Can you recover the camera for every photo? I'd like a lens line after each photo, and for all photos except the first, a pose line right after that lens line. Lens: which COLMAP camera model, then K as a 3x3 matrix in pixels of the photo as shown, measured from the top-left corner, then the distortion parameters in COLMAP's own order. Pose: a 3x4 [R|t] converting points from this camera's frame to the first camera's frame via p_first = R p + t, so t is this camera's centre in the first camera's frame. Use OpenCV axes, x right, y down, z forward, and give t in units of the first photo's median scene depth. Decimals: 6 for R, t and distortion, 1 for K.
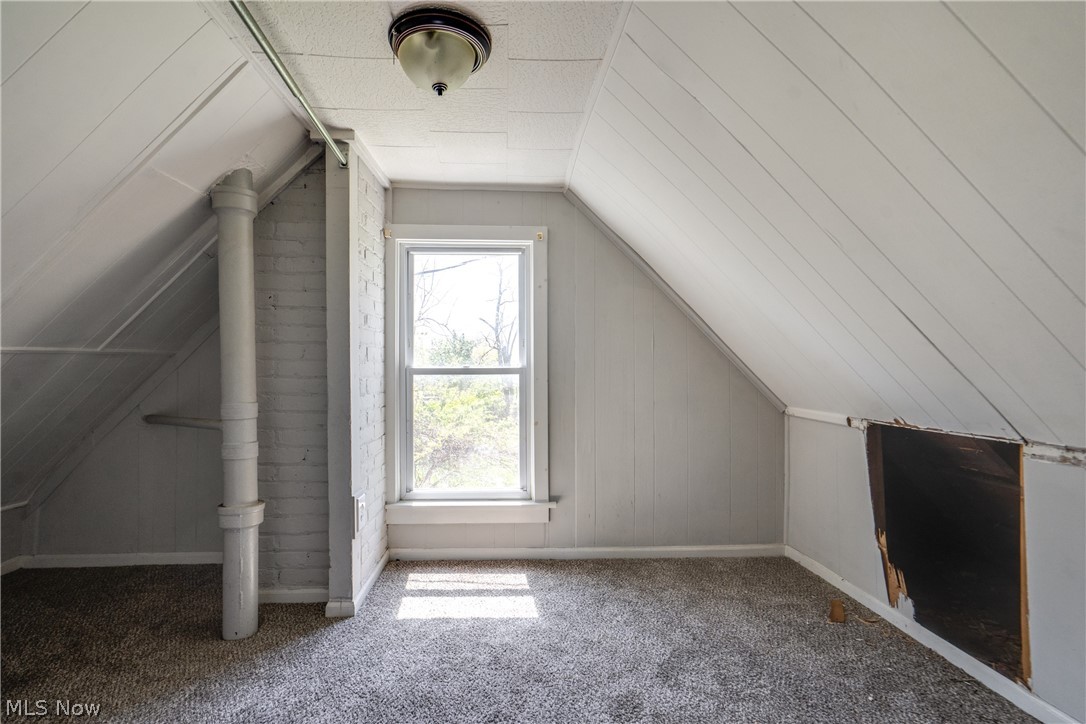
lens RADIAL K [[511.0, 0, 549.9], [0, 511.0, 361.7], [0, 0, 1]] dist [-0.001033, 0.001289]
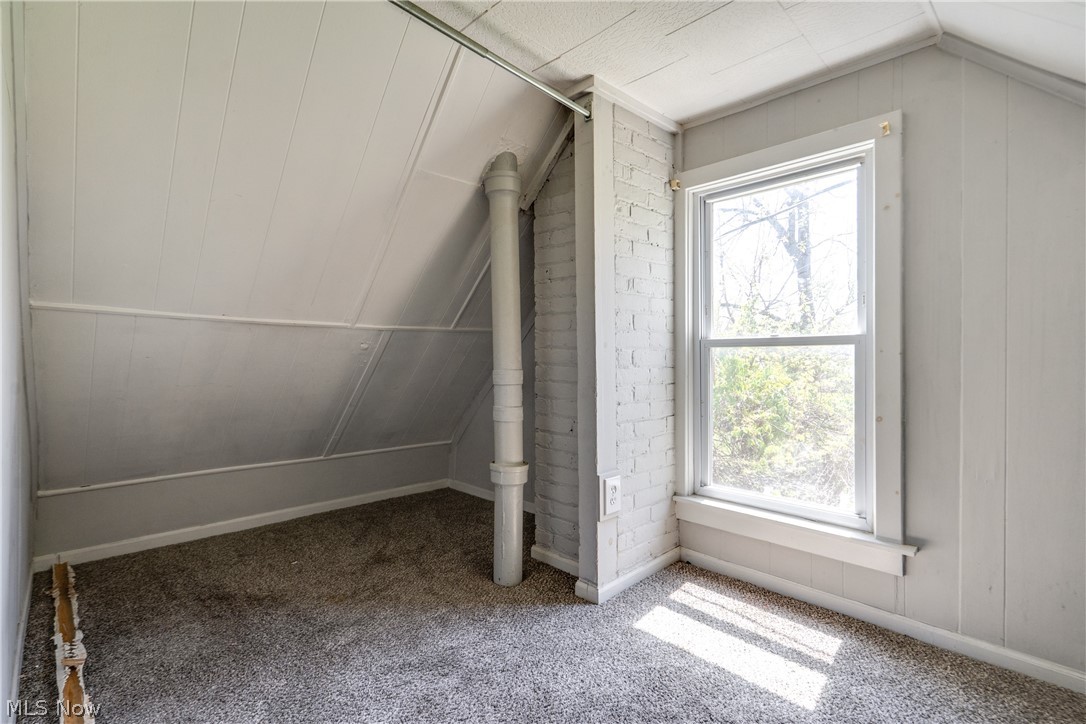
lens RADIAL K [[511.0, 0, 549.9], [0, 511.0, 361.7], [0, 0, 1]] dist [-0.001033, 0.001289]
pose [[0.645415, 0.002031, -0.763829, 0.231964], [0.009238, 0.999903, 0.010464, 0.043044], [0.763776, -0.013810, 0.645334, 0.302640]]
